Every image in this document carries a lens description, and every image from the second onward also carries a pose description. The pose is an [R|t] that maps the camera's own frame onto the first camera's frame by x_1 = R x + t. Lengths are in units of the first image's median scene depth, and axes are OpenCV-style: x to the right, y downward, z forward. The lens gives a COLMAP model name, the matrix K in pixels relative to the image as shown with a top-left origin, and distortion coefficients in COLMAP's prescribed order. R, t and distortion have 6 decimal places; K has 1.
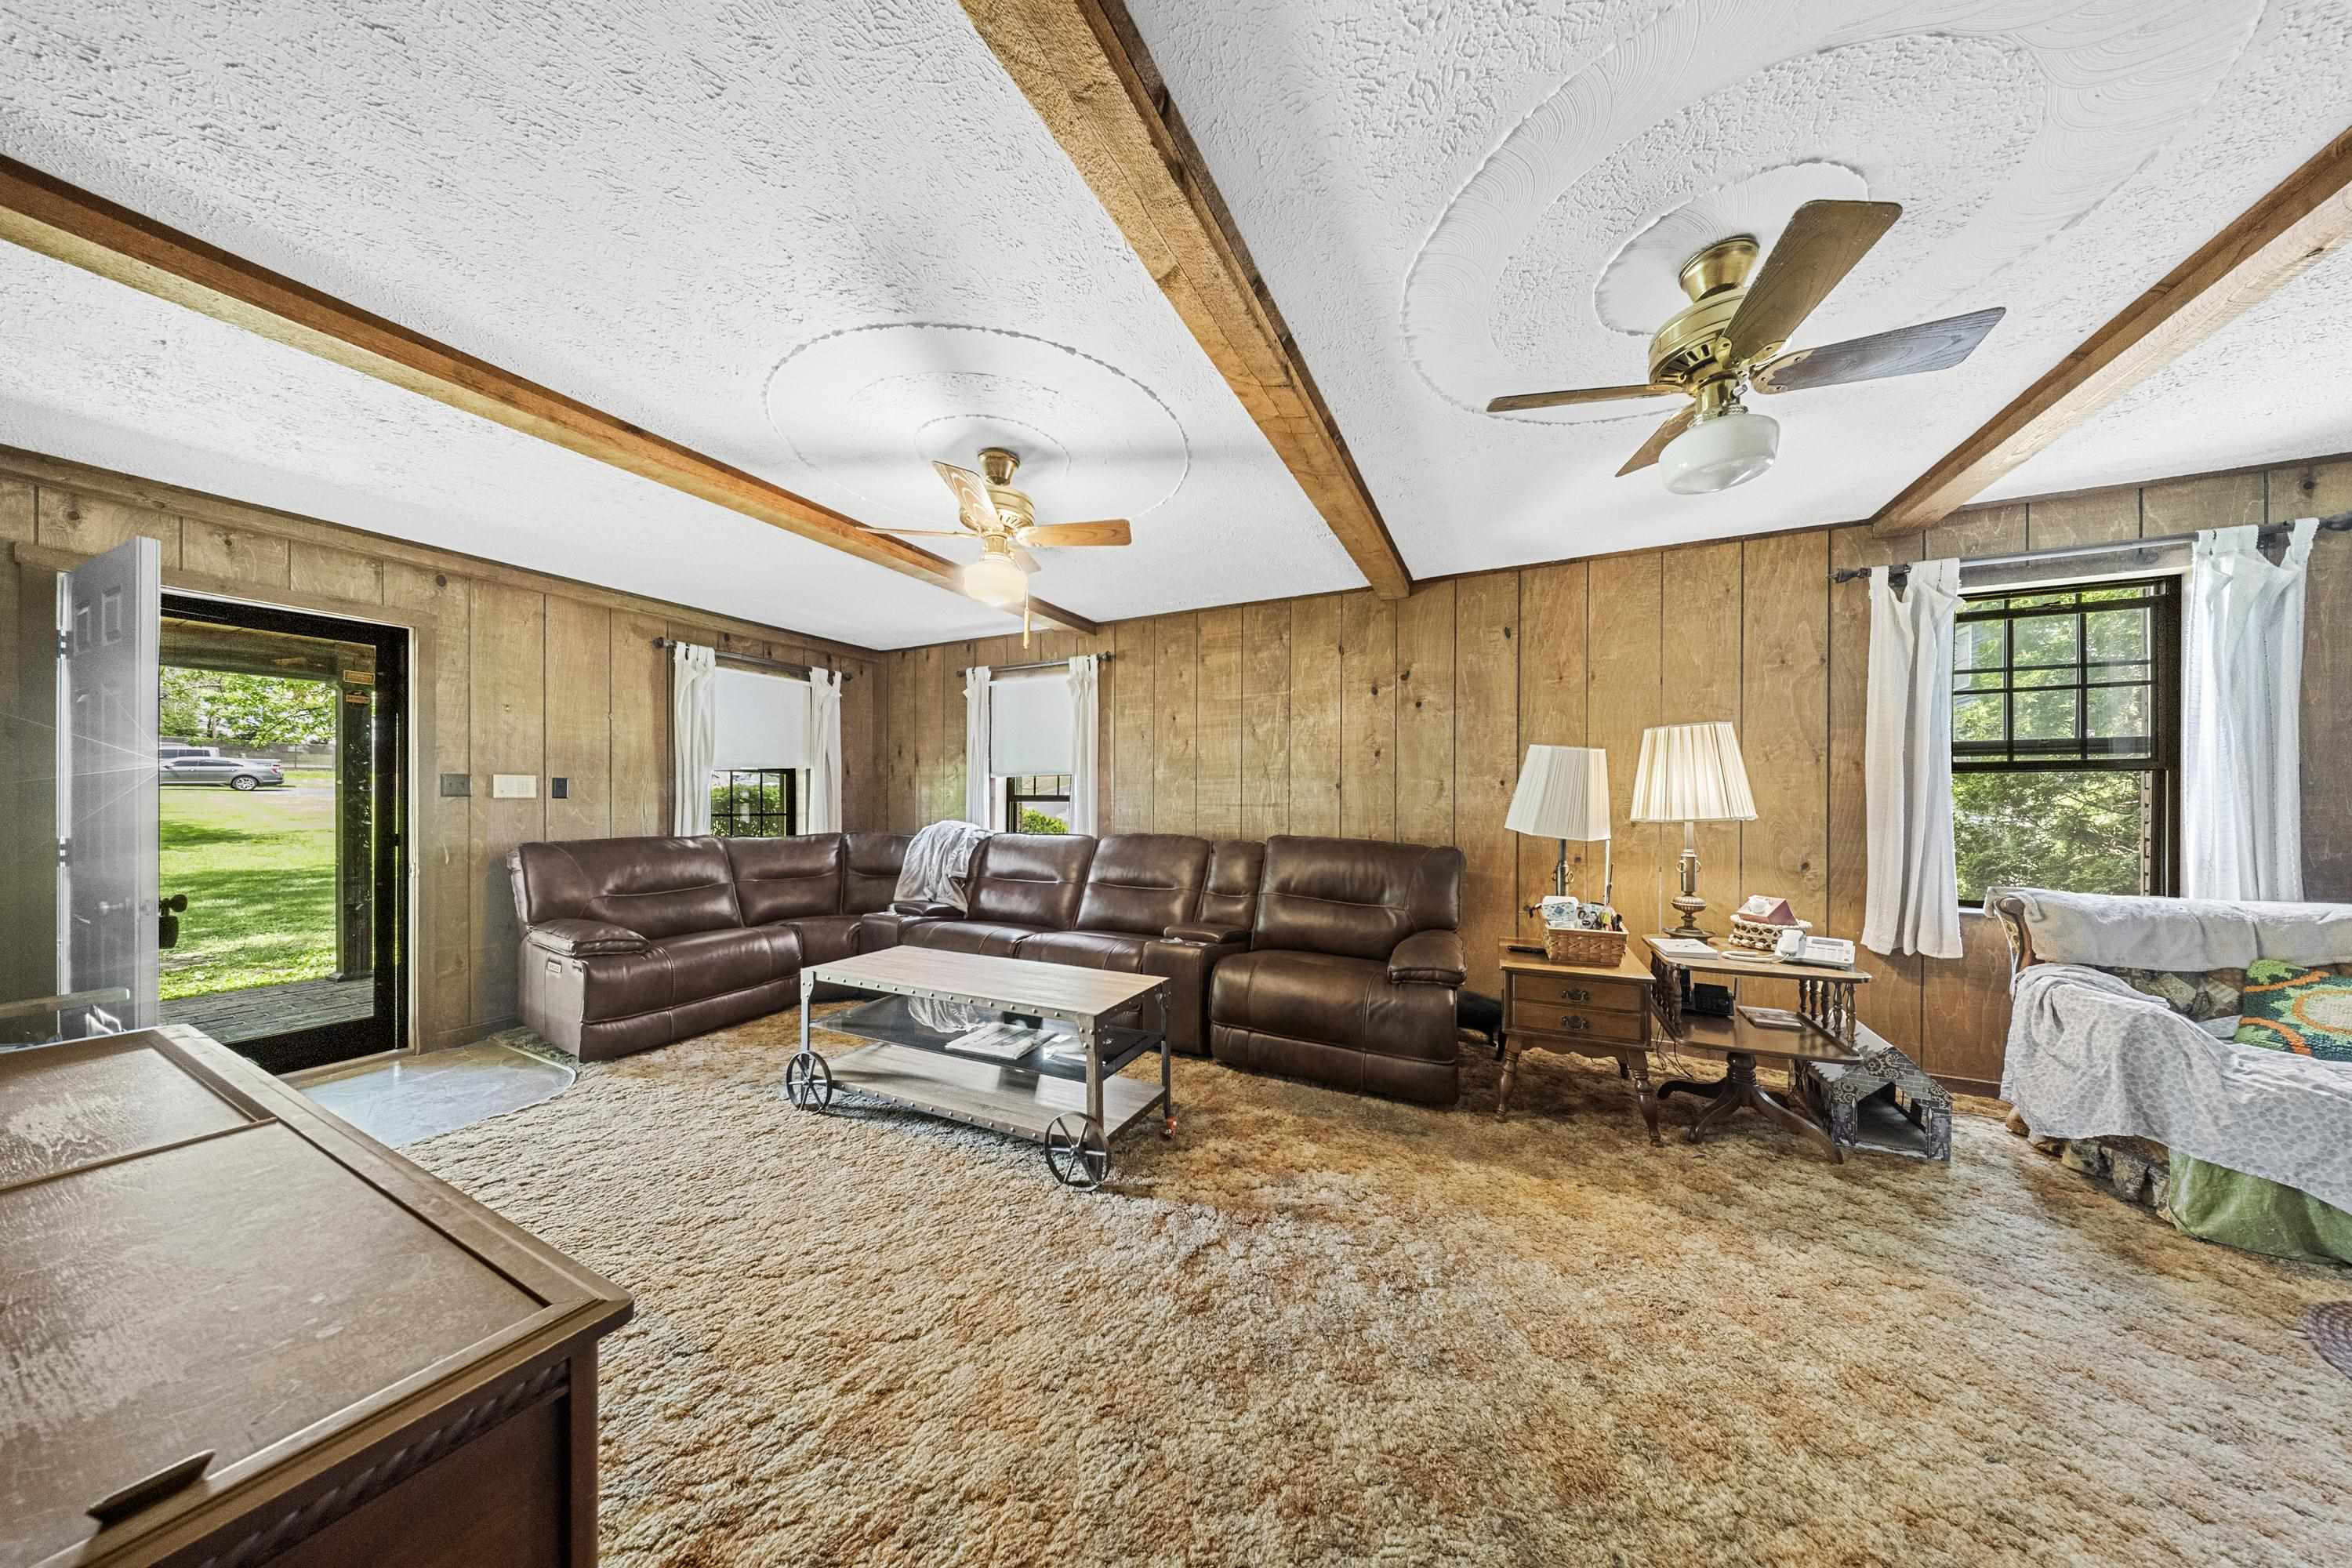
lens RADIAL K [[694.4, 0, 1175.6], [0, 694.4, 807.5], [0, 0, 1]] dist [-0.000415, -0.000030]
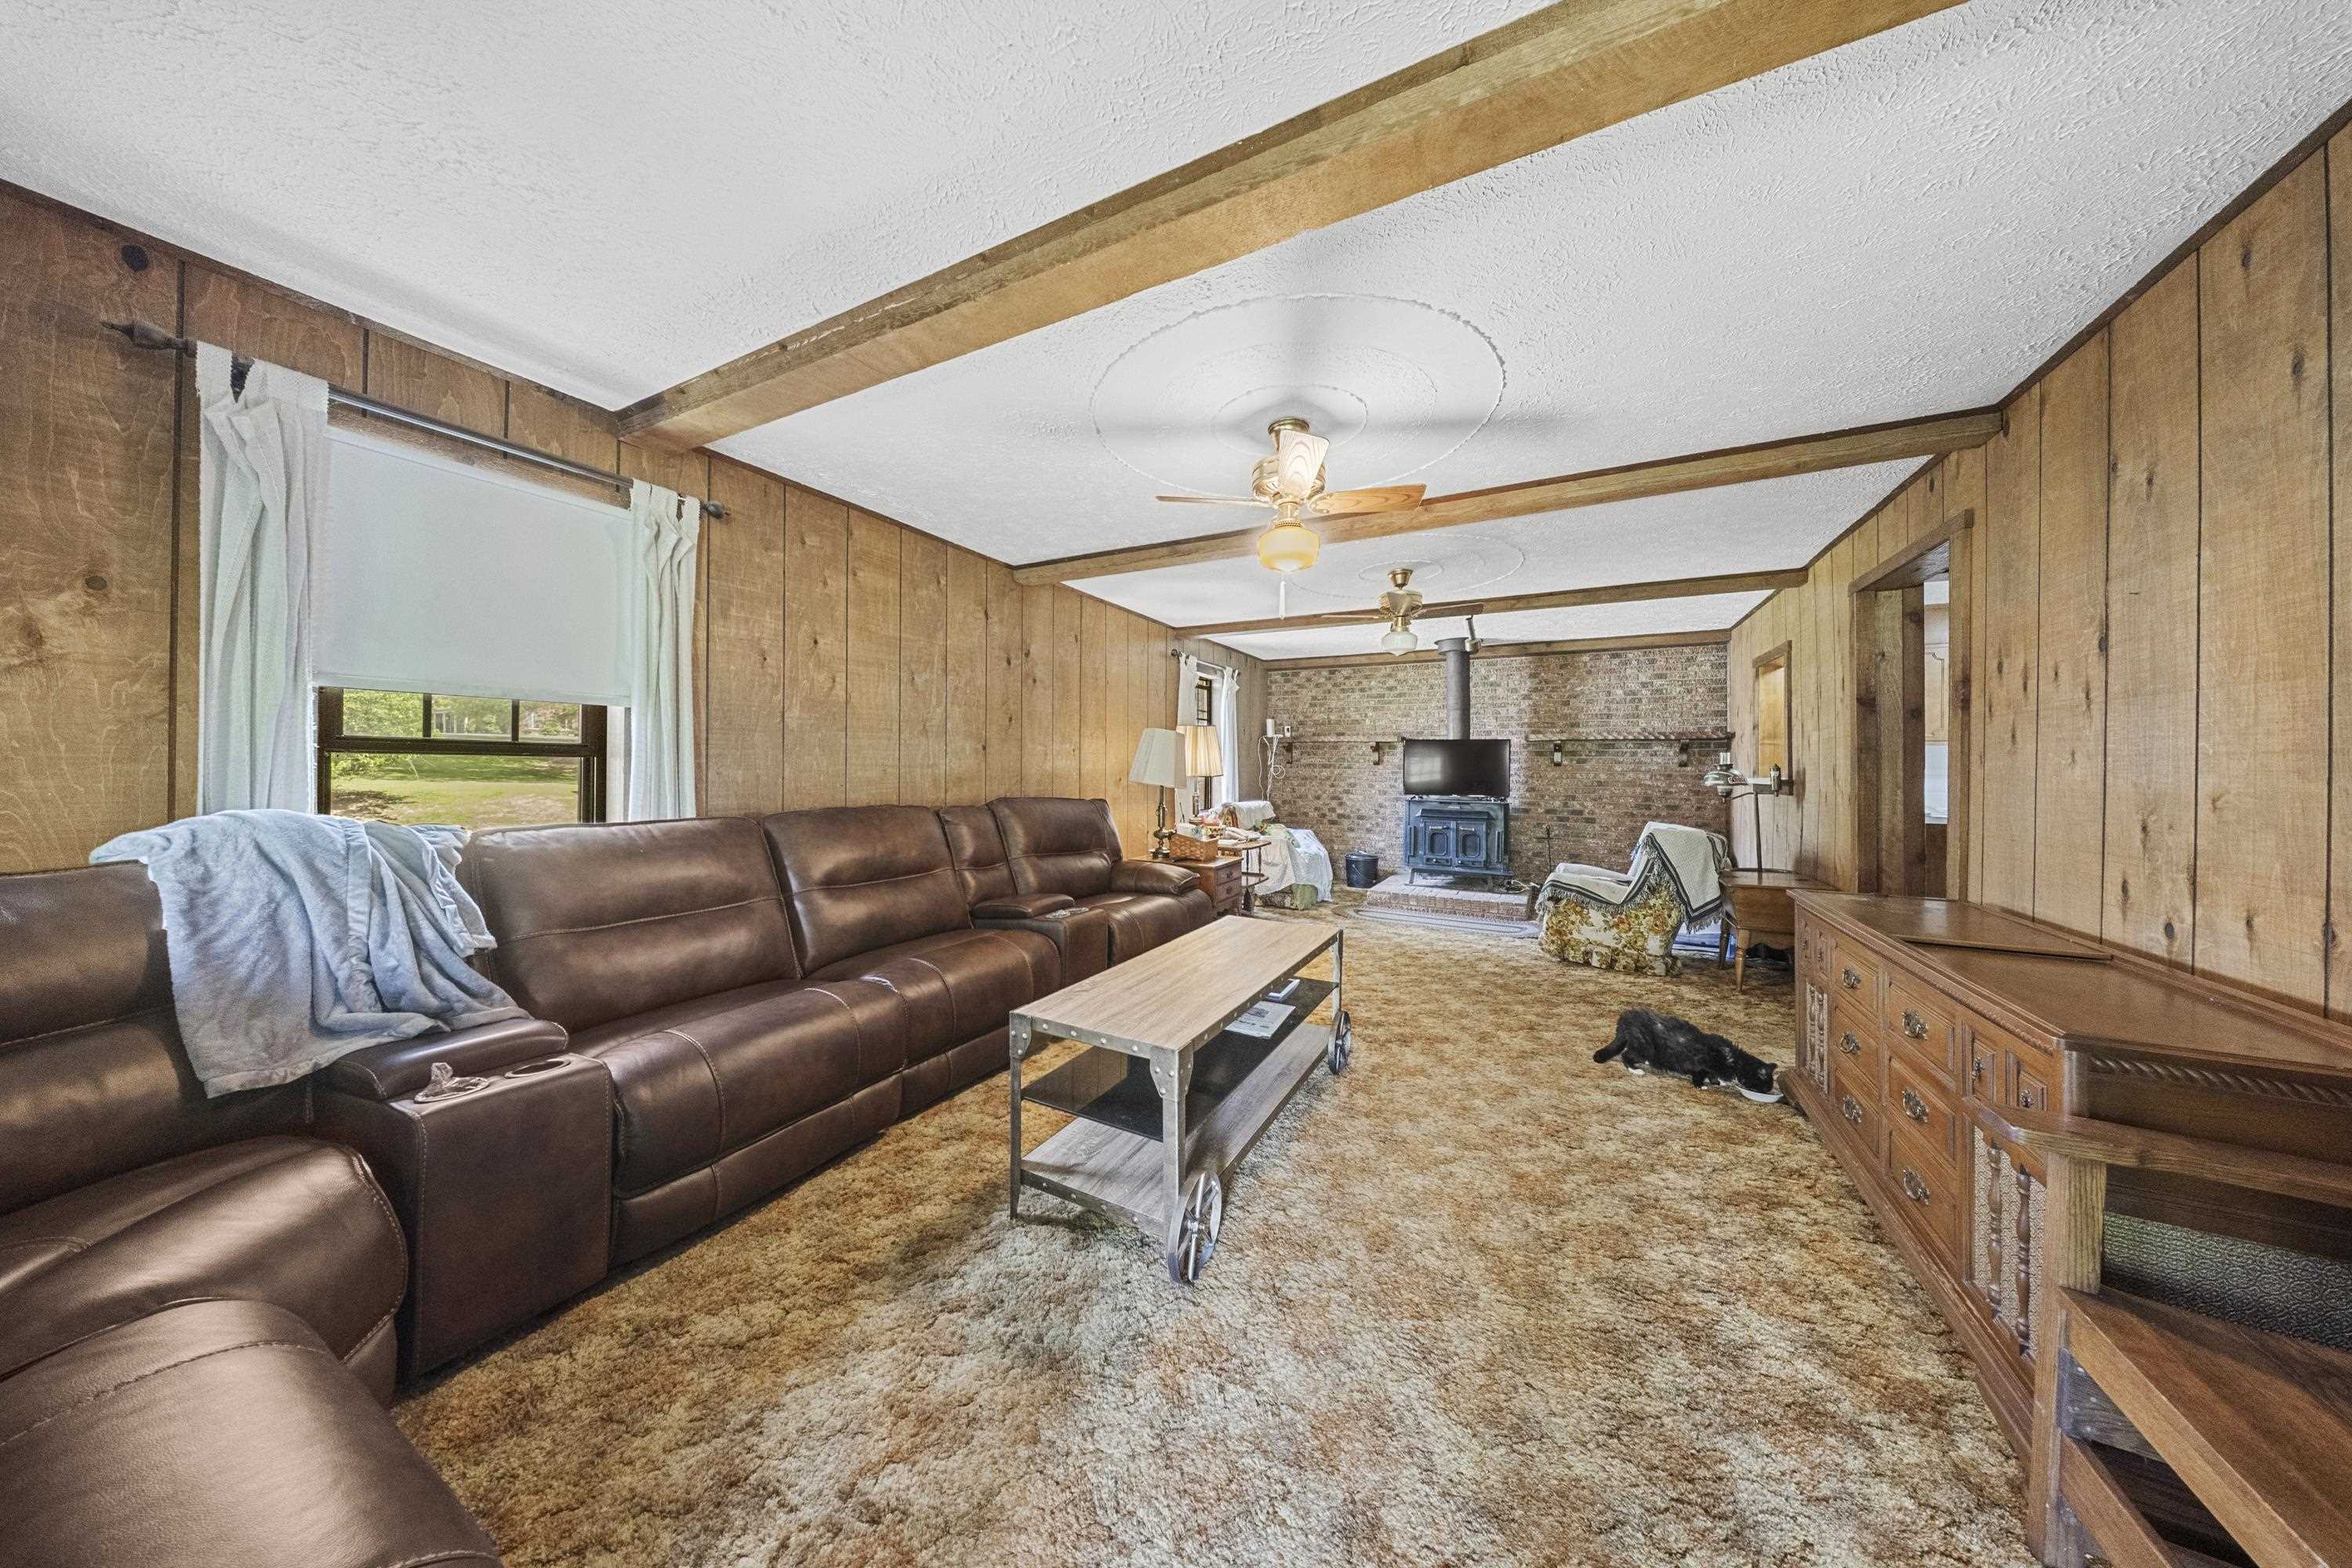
lens RADIAL K [[702.4, 0, 1176.3], [0, 702.4, 760.4], [0, 0, 1]] dist [-0.000016, -0.000018]
pose [[0.030666, 0.010144, 0.999478, -1.063971], [-0.005999, 0.999932, -0.009965, -0.005578], [-0.999512, -0.005690, 0.030725, 0.934552]]
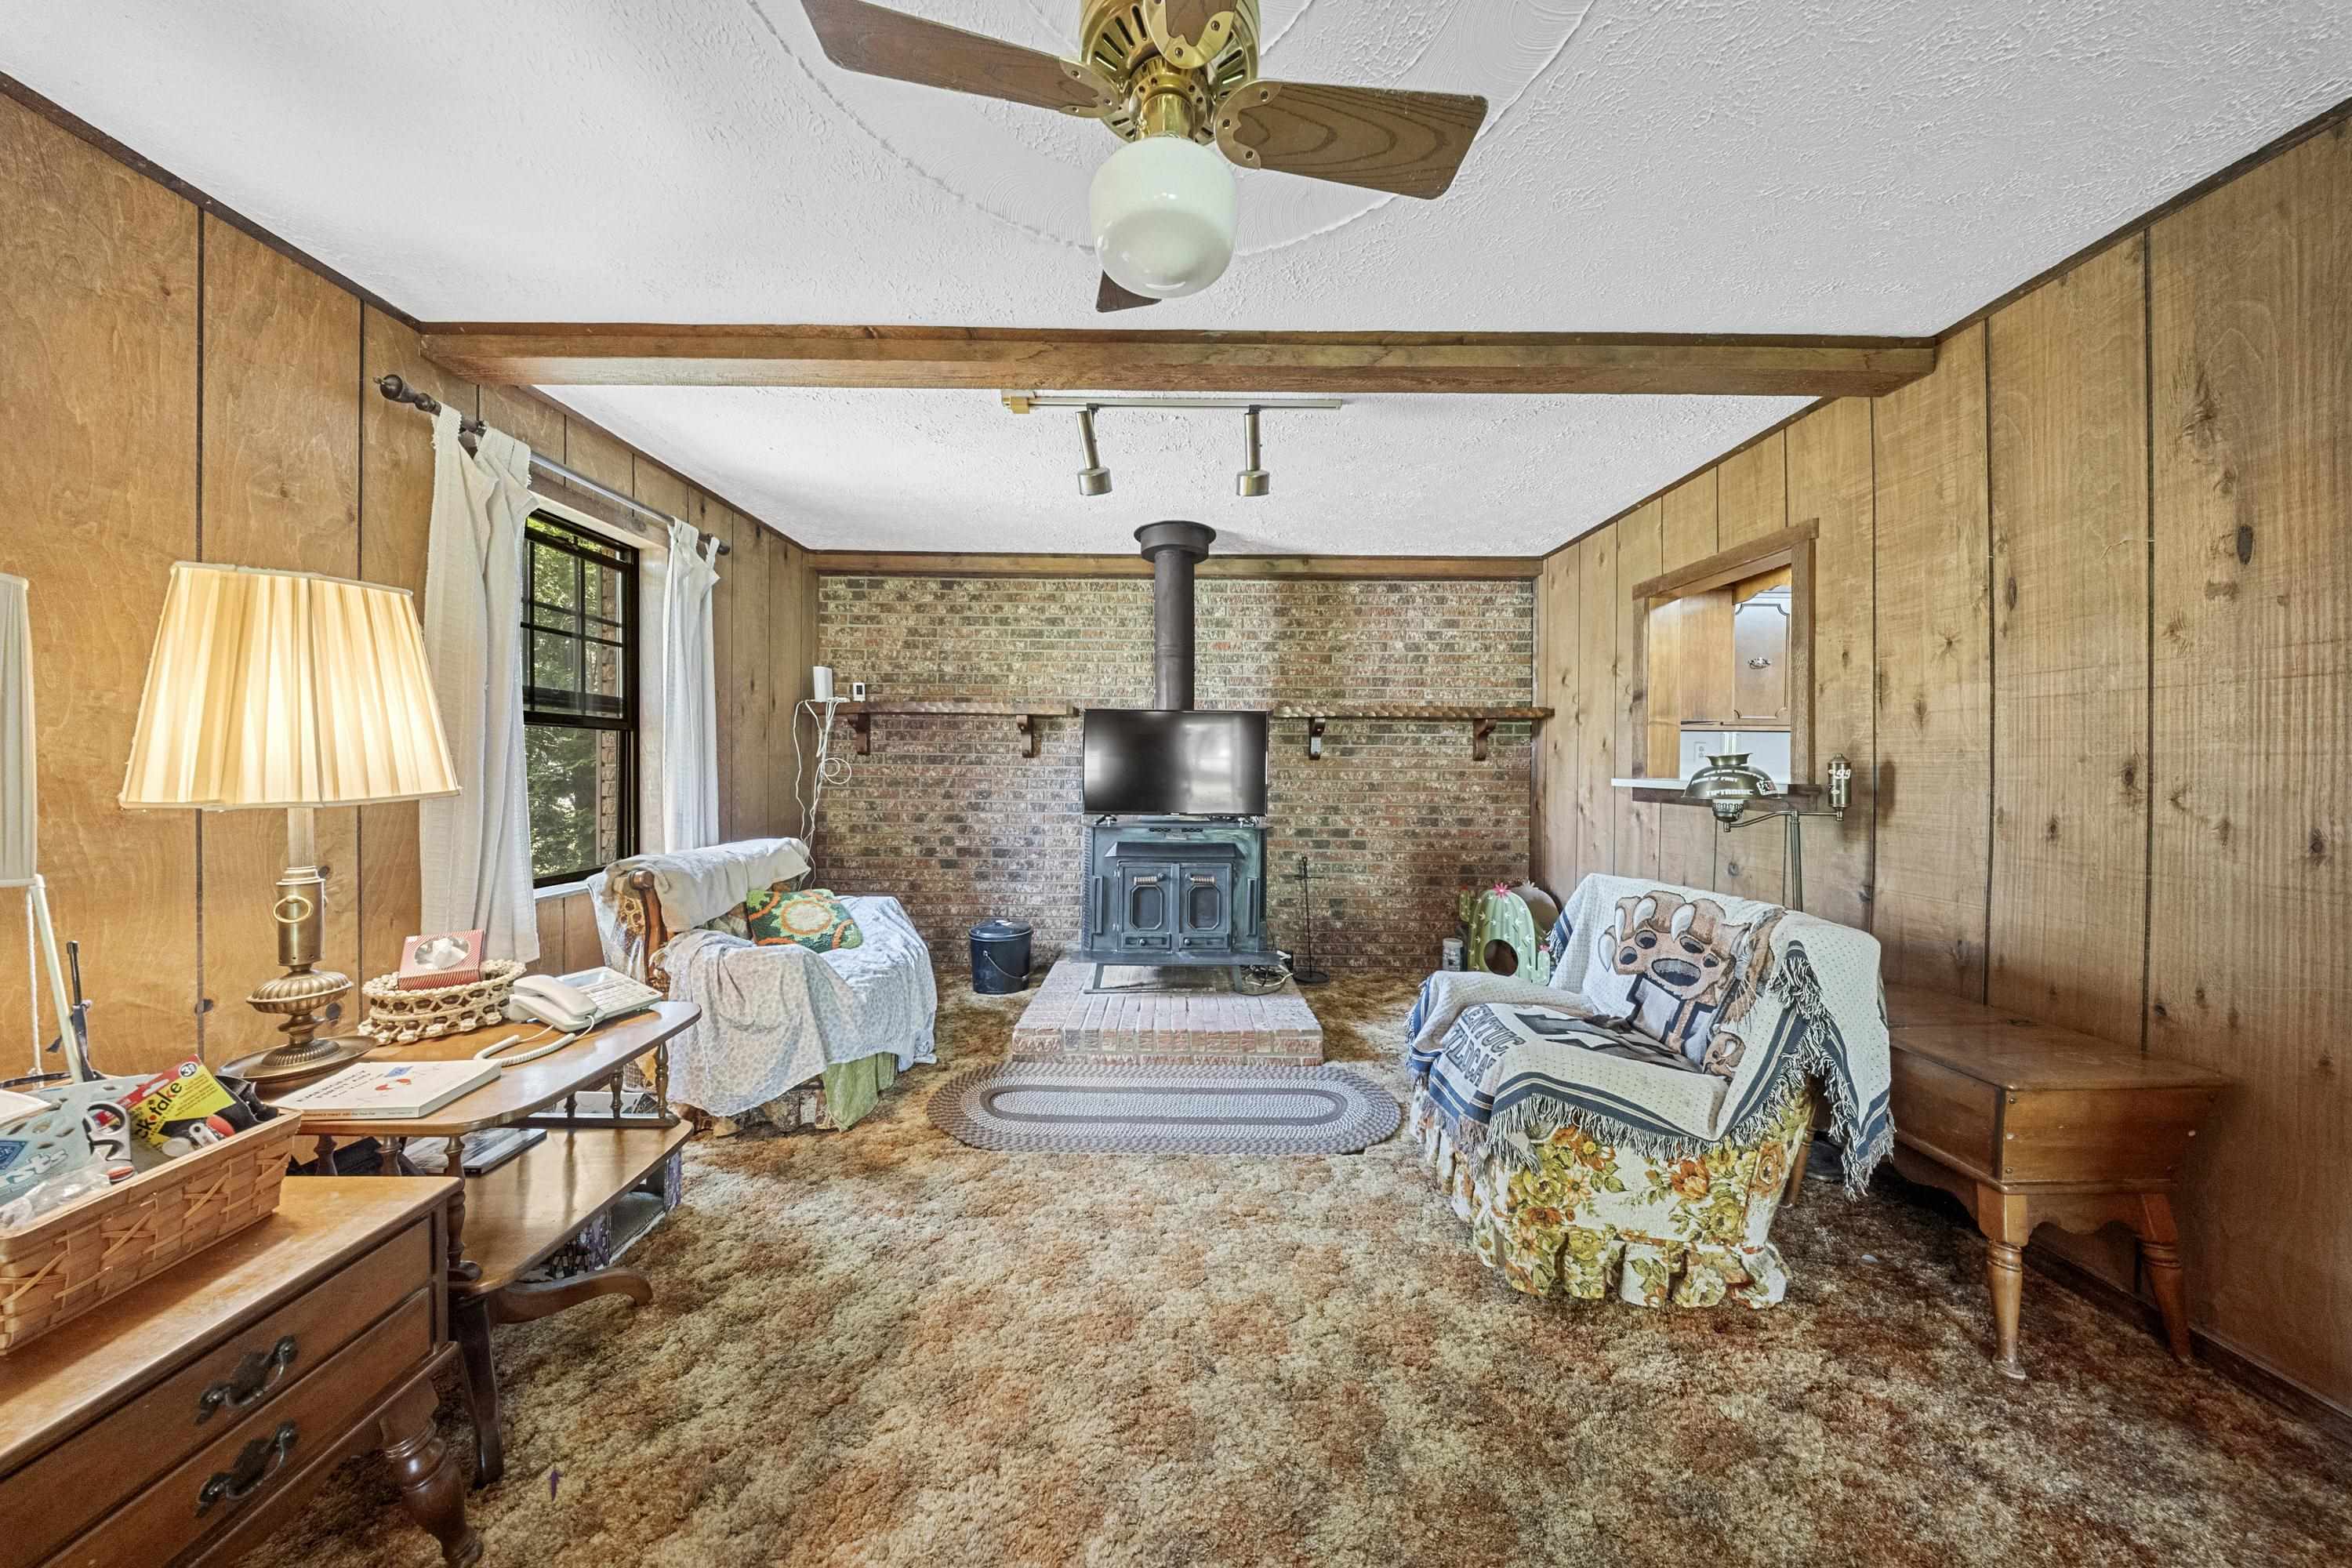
lens RADIAL K [[695.8, 0, 1171.1], [0, 695.8, 773.7], [0, 0, 1]] dist [-0.000766, -0.000068]
pose [[-0.447241, -0.013837, 0.894307, 0.101116], [-0.004576, 0.999903, 0.013183, -0.006028], [-0.894402, 0.001803, -0.447260, 0.661155]]
